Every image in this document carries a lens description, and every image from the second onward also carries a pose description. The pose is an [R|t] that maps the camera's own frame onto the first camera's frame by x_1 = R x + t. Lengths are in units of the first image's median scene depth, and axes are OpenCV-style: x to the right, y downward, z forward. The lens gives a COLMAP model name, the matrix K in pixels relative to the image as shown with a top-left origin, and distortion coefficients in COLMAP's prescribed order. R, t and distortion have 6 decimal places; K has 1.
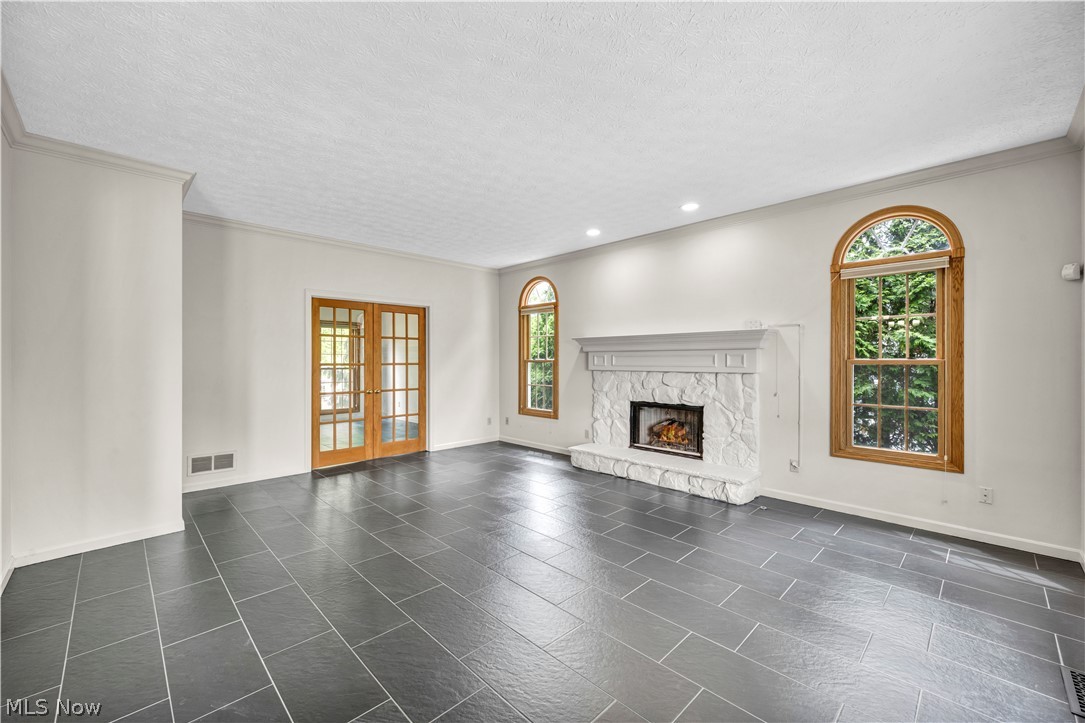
lens RADIAL K [[445.0, 0, 524.2], [0, 445.0, 354.4], [0, 0, 1]] dist [0.002266, -0.000602]
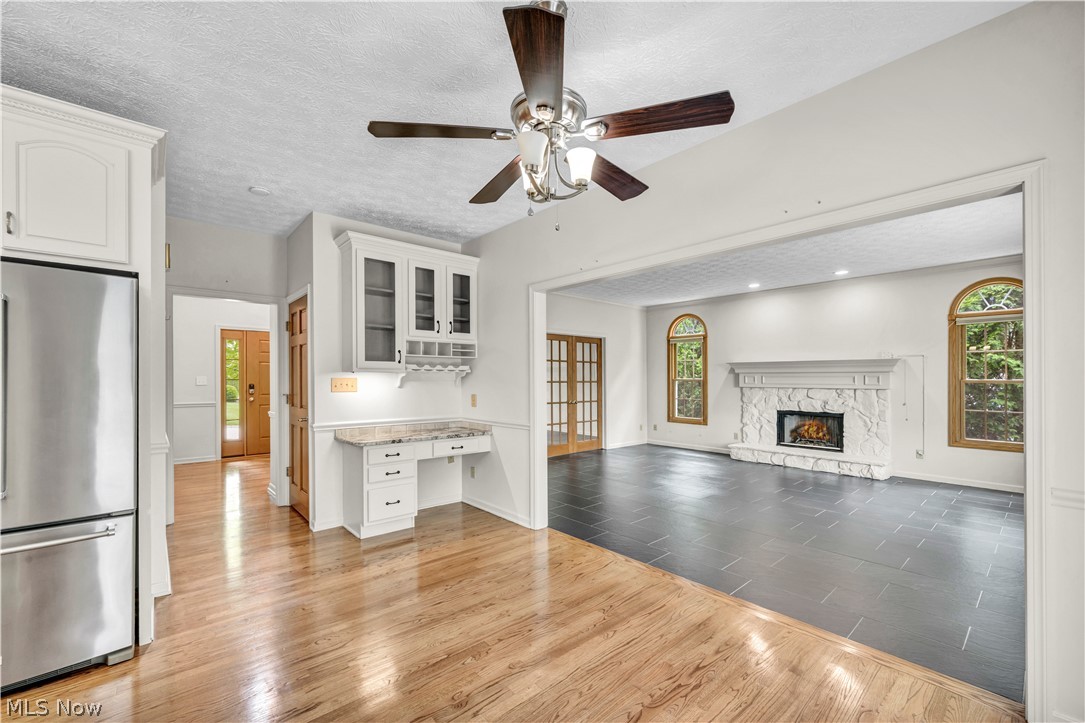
lens RADIAL K [[445.0, 0, 540.4], [0, 445.0, 369.2], [0, 0, 1]] dist [0.002266, -0.000602]
pose [[0.999067, 0.003320, -0.043049, -0.433429], [-0.003722, 0.999950, -0.009249, -0.003387], [0.043017, 0.009401, 0.999030, -0.381930]]
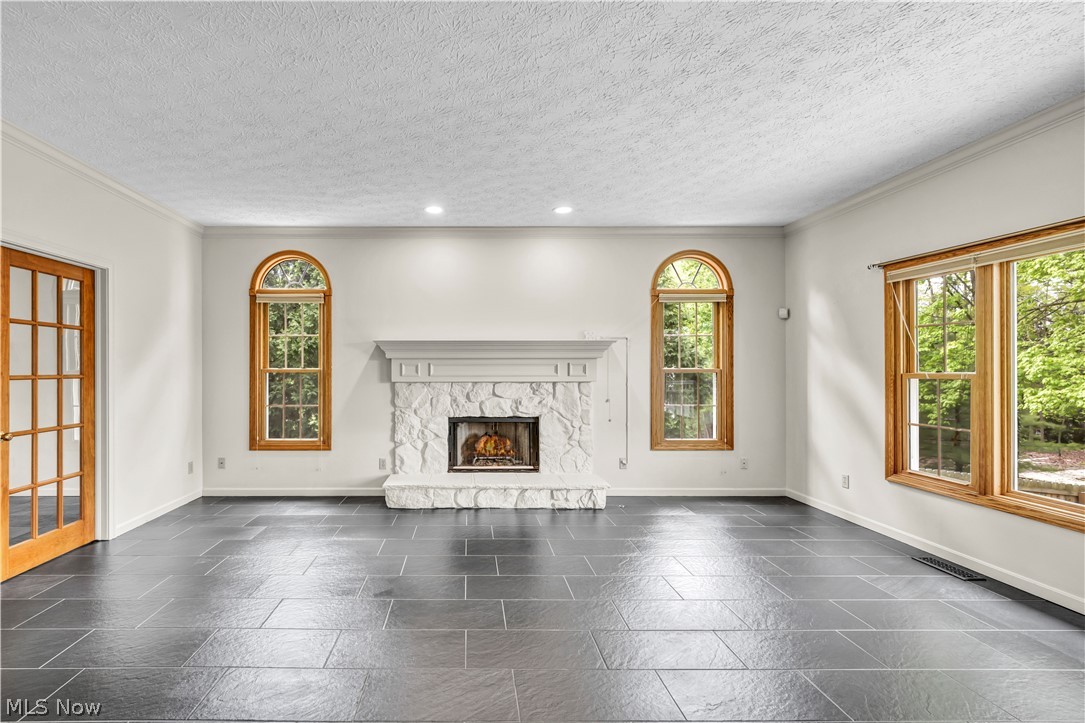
lens RADIAL K [[475.2, 0, 482.6], [0, 475.2, 363.9], [0, 0, 1]] dist [-0.000696, -0.000661]
pose [[0.680105, 0.008499, 0.733065, -0.404909], [-0.008483, 0.999957, -0.003723, 0.005665], [-0.733065, -0.003687, 0.680148, 0.350065]]
